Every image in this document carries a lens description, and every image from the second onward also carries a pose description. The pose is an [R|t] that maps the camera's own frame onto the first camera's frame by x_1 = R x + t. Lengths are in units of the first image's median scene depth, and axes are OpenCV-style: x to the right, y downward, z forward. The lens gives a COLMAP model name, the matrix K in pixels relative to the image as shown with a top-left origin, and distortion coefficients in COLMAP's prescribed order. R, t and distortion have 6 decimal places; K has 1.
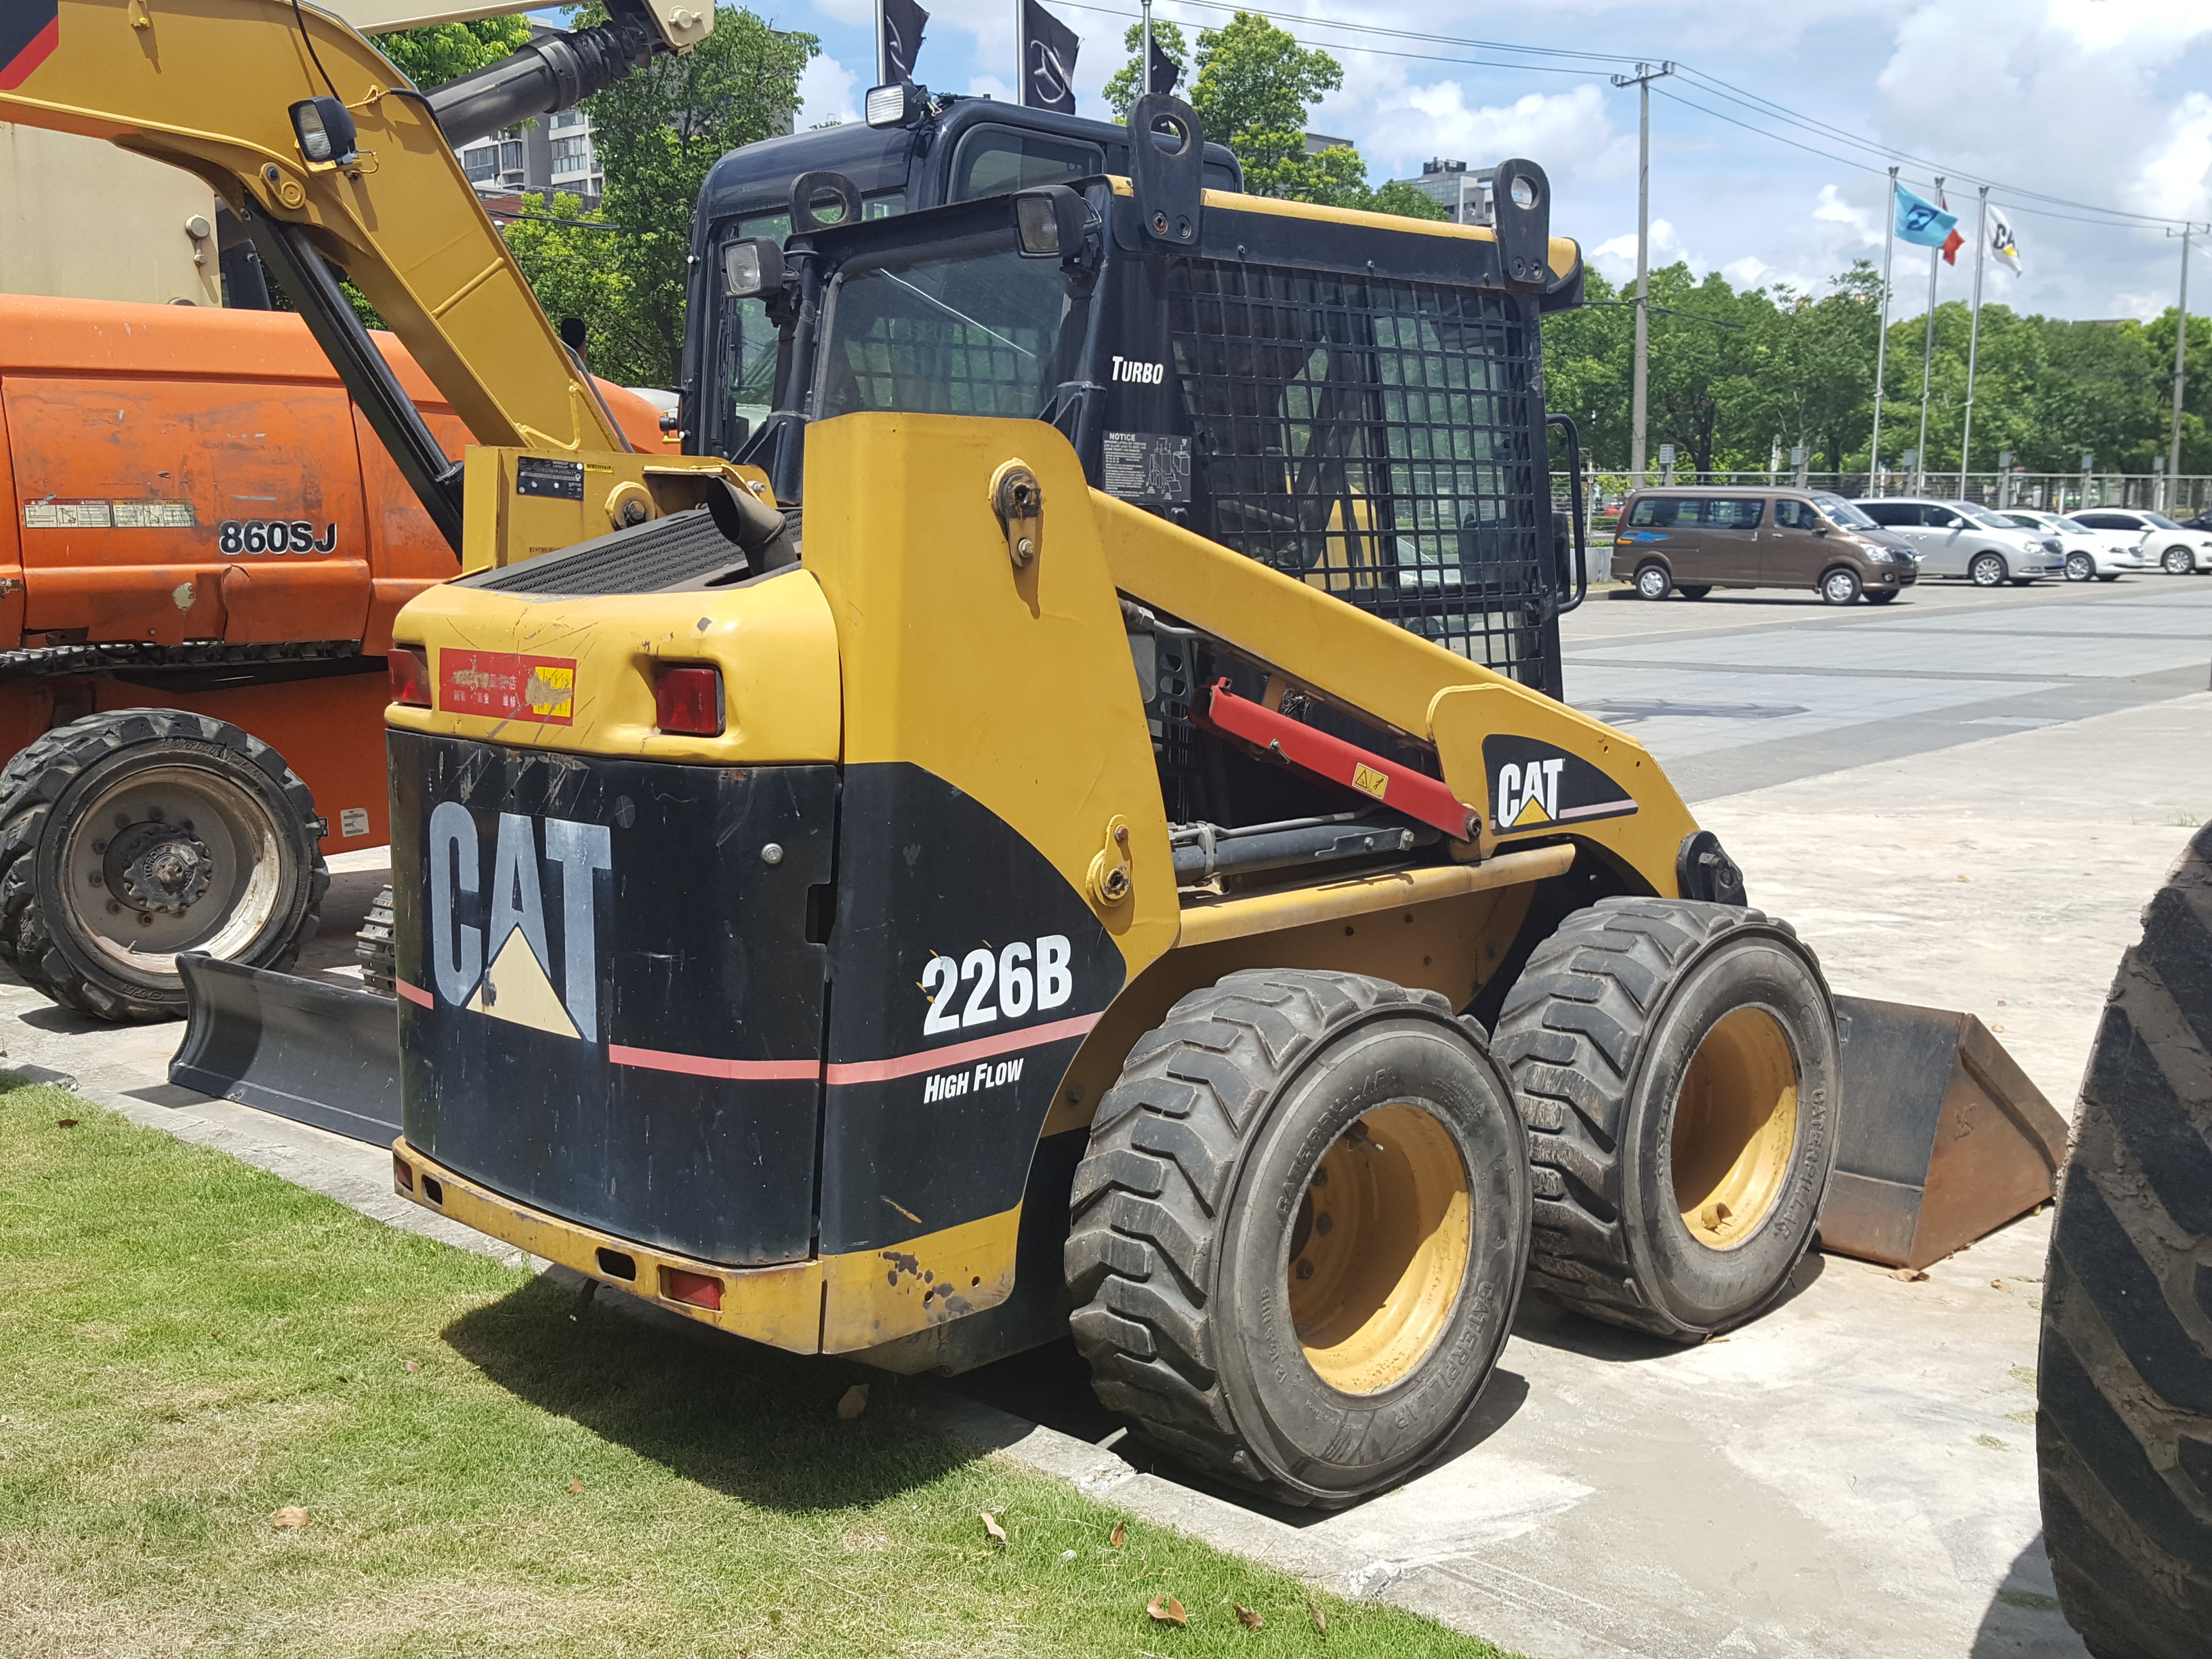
lens RADIAL K [[2172.3, 0, 1117.1], [0, 2172.3, 941.7], [0, 0, 1]] dist [0.175787, -0.325417]
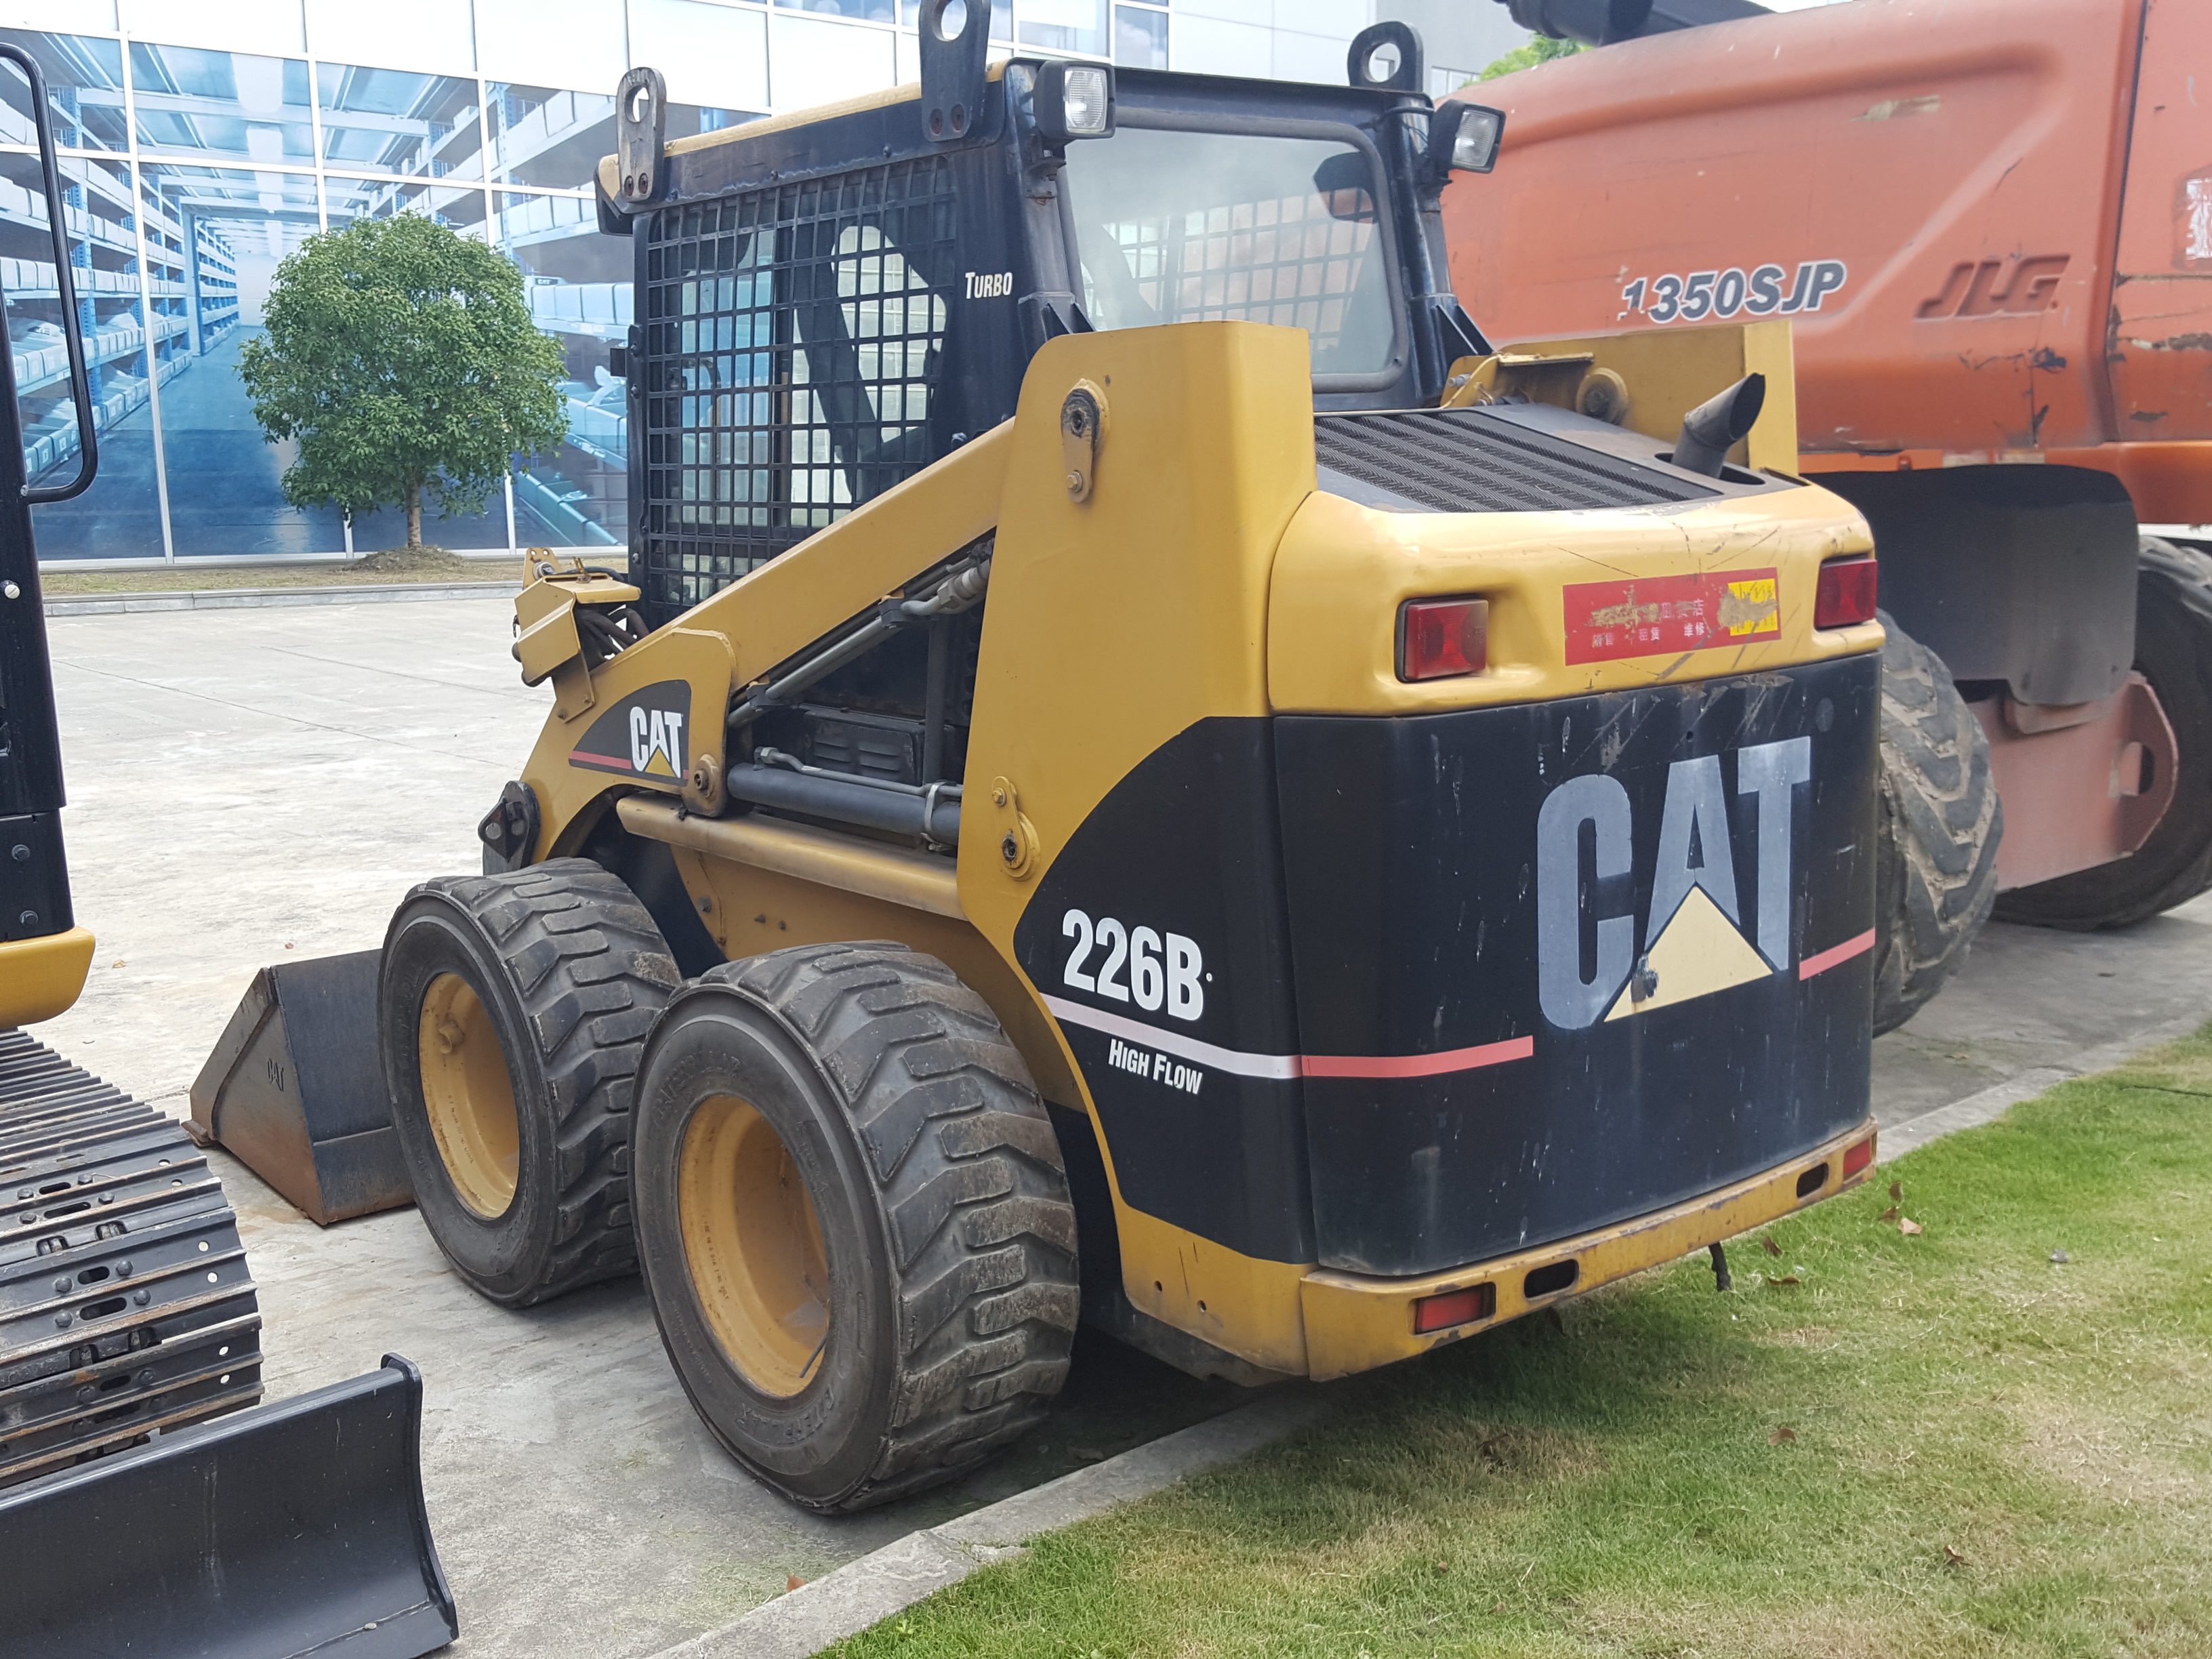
lens RADIAL K [[2138.3, 0, 1102.0], [0, 2138.3, 944.3], [0, 0, 1]] dist [0.163595, -0.288769]
pose [[0.096889, -0.218422, 0.971033, -1.128144], [0.199376, 0.960107, 0.196070, -0.199412], [-0.975121, 0.174603, 0.136572, 1.107286]]
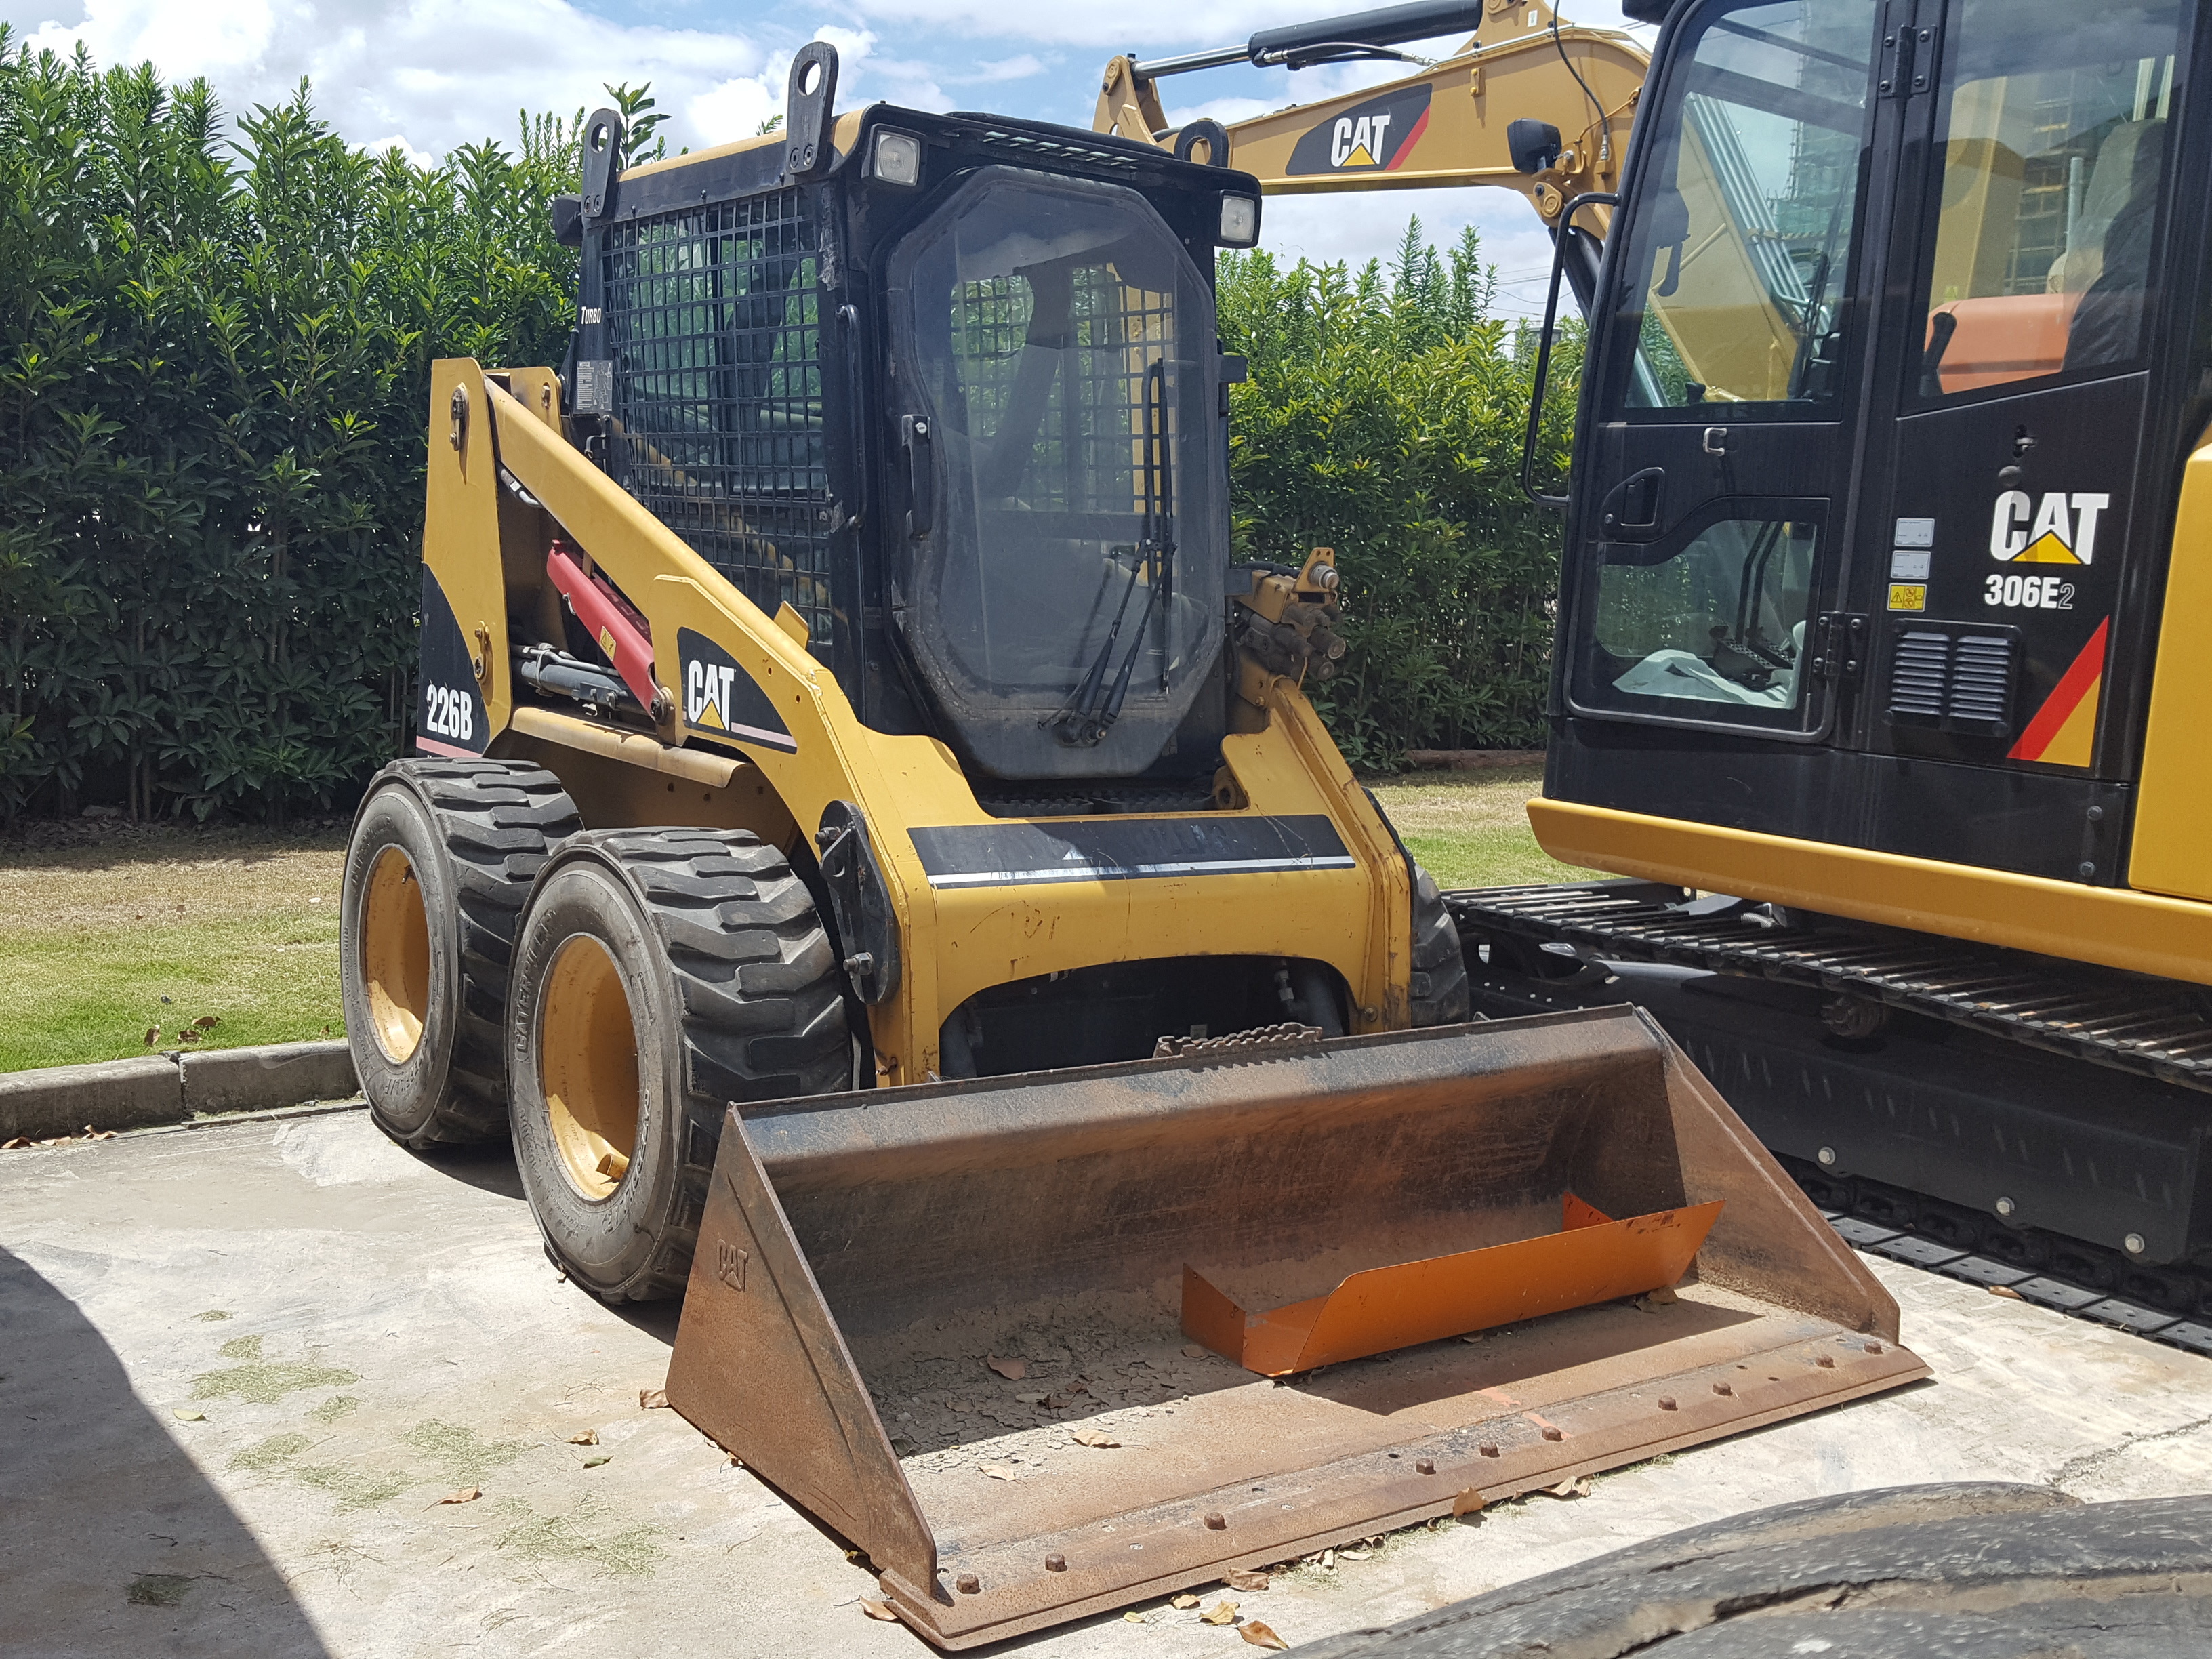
lens RADIAL K [[2183.3, 0, 1097.8], [0, 2183.3, 882.8], [0, 0, 1]] dist [0.172669, -0.334765]
pose [[-0.157433, 0.155972, -0.975135, 1.435185], [-0.225215, 0.955756, 0.189233, -0.268739], [0.961506, 0.249406, -0.115340, 1.626270]]
